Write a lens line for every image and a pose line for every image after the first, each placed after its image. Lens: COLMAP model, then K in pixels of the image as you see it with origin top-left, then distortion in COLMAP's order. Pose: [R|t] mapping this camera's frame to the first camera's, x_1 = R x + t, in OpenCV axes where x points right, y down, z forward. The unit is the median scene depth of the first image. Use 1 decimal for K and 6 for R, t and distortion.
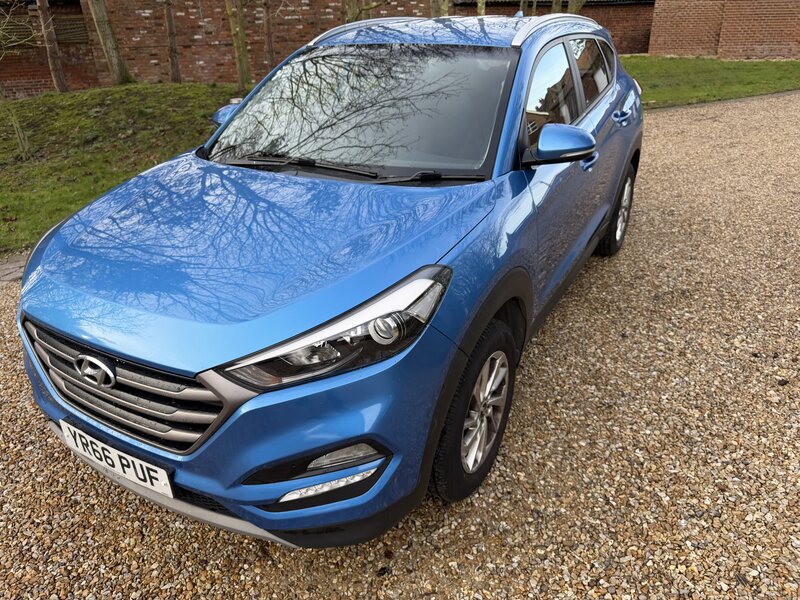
lens RADIAL K [[570.7, 0, 396.6], [0, 570.7, 297.5], [0, 0, 1]] dist [-0.004619, 0.004066]
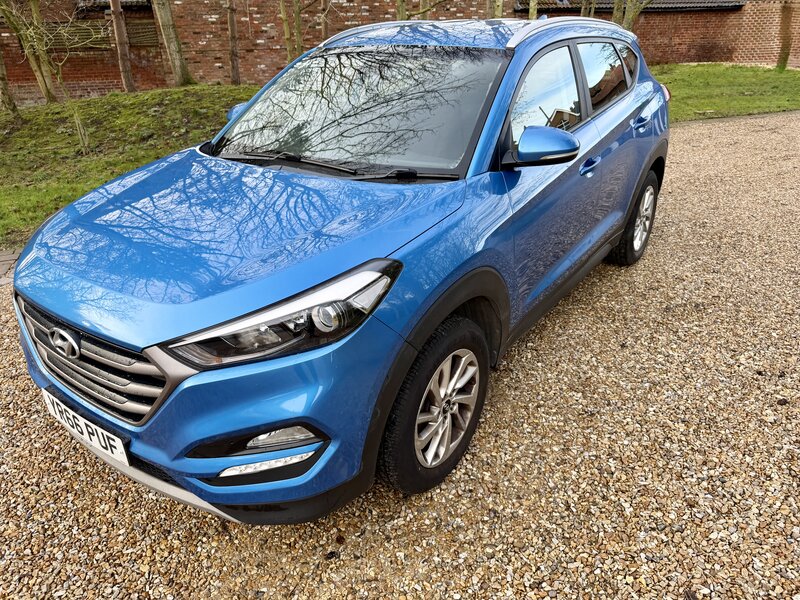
lens RADIAL K [[566.7, 0, 398.9], [0, 566.7, 302.0], [0, 0, 1]] dist [0.007653, -0.006496]
pose [[0.994653, 0.048980, -0.090919, 0.142578], [-0.049101, 0.998793, 0.000901, 0.014564], [0.090854, 0.003568, 0.995858, -0.008237]]
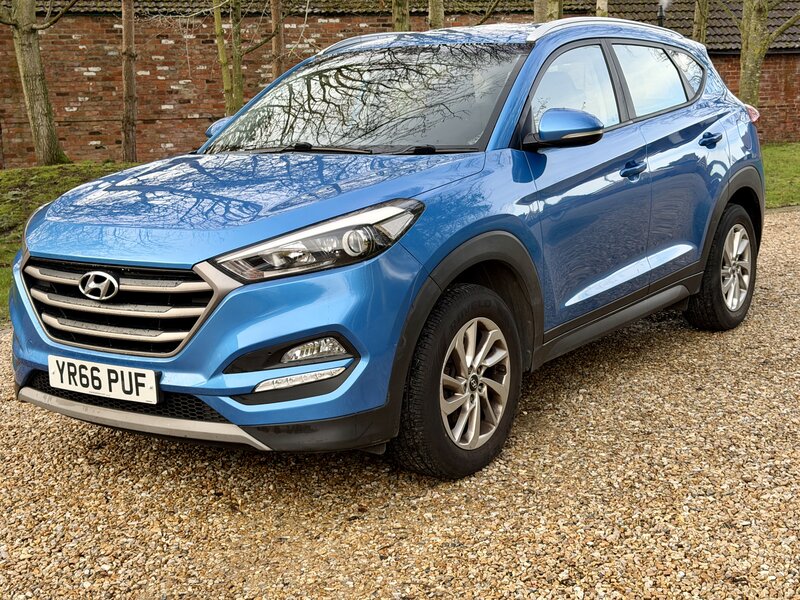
lens RADIAL K [[1113.1, 0, 400.0], [0, 1113.1, 300.0], [0, 0, 1]] dist [0.033002, 0.356410]
pose [[0.995402, 0.008347, -0.095422, 0.194772], [-0.033793, 0.962745, -0.268292, 0.532731], [0.089627, 0.270283, 0.958600, -0.760398]]
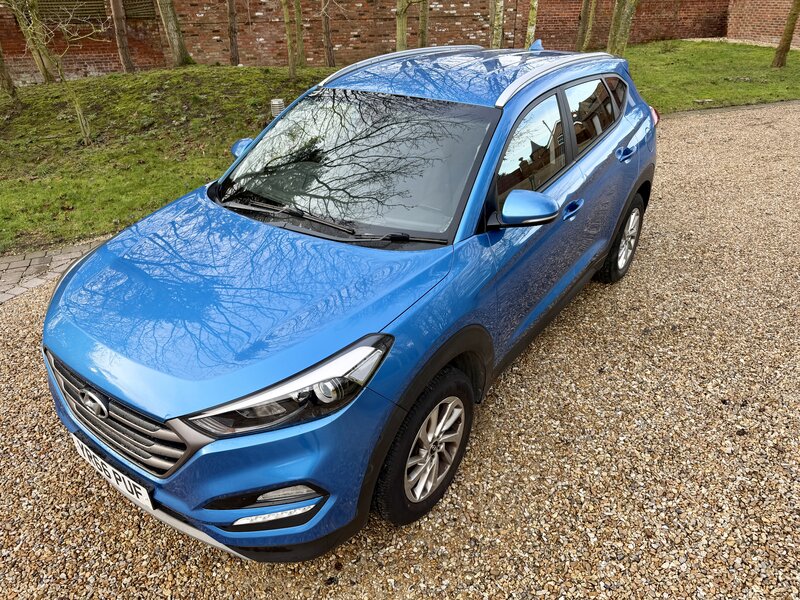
lens RADIAL K [[564.8, 0, 401.5], [0, 564.8, 304.4], [0, 0, 1]] dist [0.009336, -0.006350]
pose [[0.994651, 0.062210, -0.082464, 0.154517], [-0.057146, 0.996413, 0.062409, -0.143074], [0.086050, -0.057362, 0.994638, -0.096642]]
